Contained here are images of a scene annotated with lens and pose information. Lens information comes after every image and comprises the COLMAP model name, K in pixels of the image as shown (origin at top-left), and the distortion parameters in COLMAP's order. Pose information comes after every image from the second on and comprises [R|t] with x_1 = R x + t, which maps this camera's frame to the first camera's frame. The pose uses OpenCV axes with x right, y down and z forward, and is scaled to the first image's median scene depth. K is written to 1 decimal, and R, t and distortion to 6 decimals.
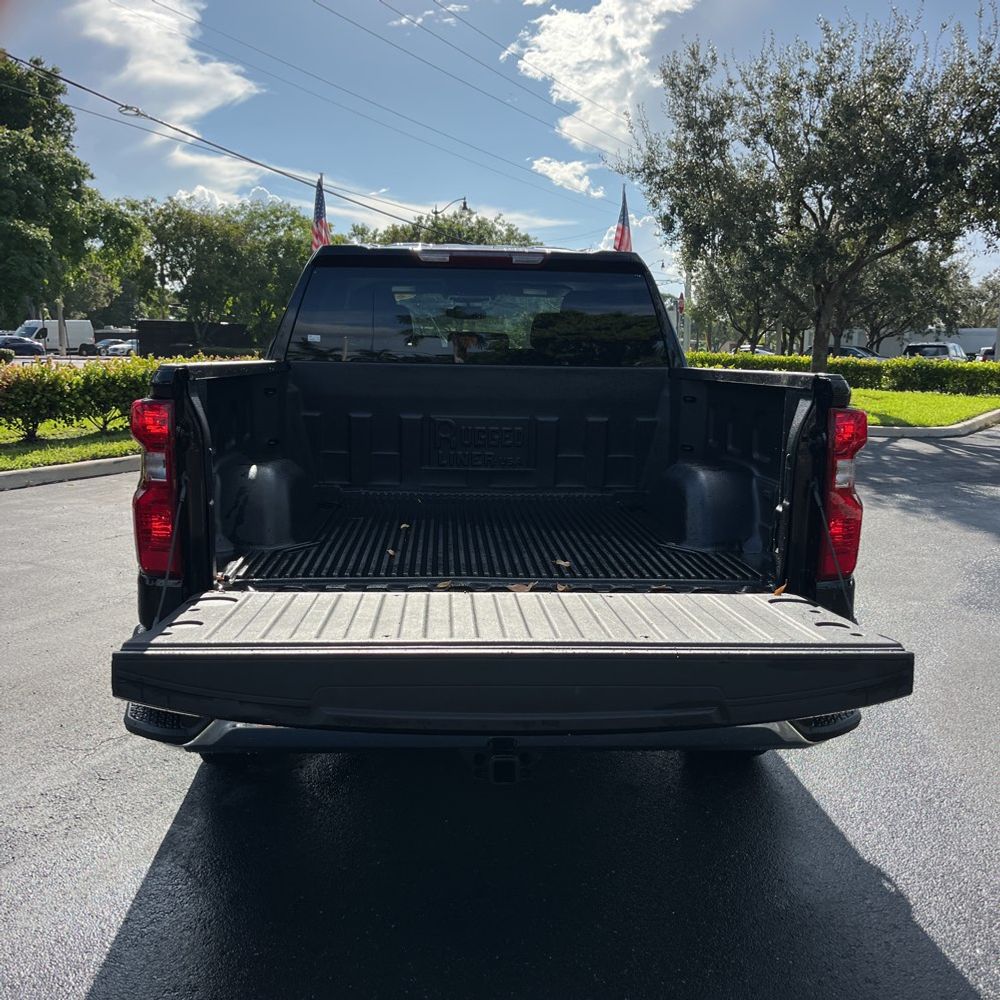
lens RADIAL K [[1016.8, 0, 493.3], [0, 1016.8, 506.5], [0, 0, 1]] dist [0.022204, 0.000000]
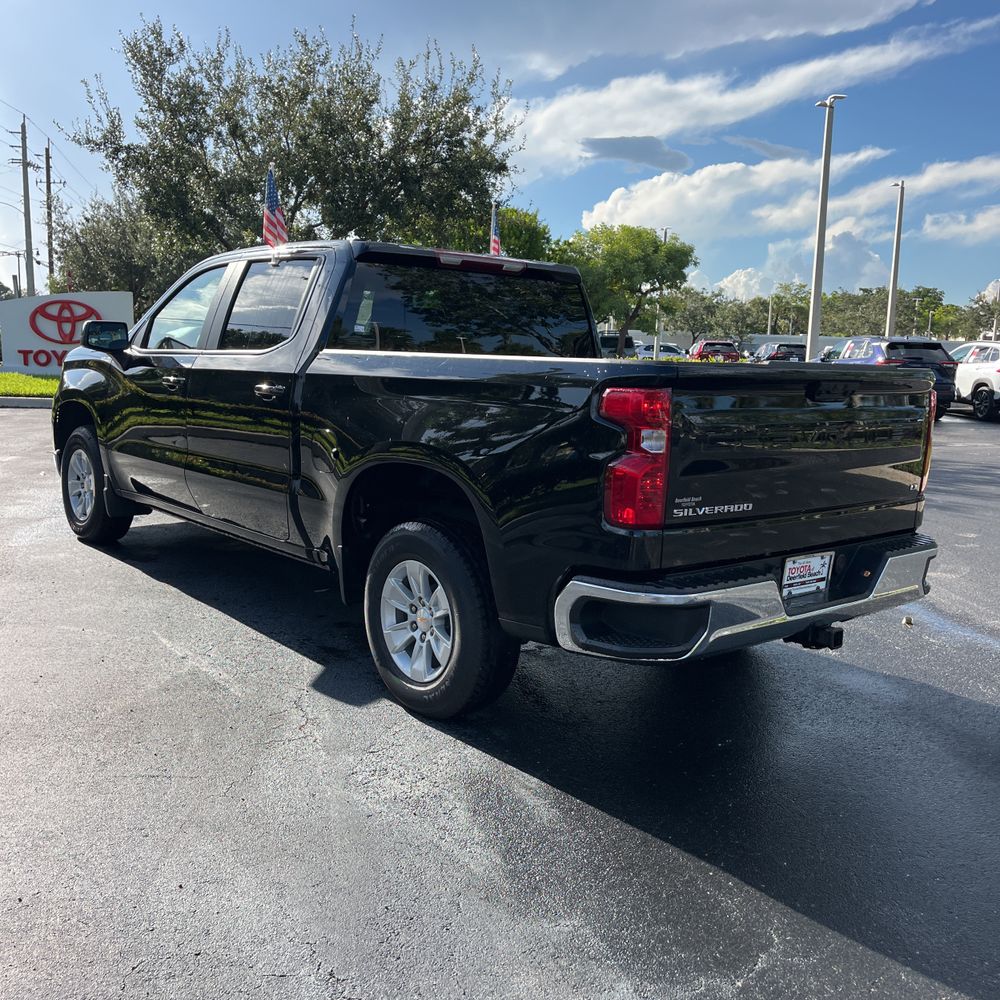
lens RADIAL K [[1016.8, 0, 504.1], [0, 1016.8, 488.8], [0, 0, 1]] dist [0.022204, 0.000000]
pose [[0.794355, -0.066503, 0.603803, -0.165978], [0.067218, 0.997508, 0.021435, -0.002425], [-0.603724, 0.023559, 0.796845, 0.016464]]
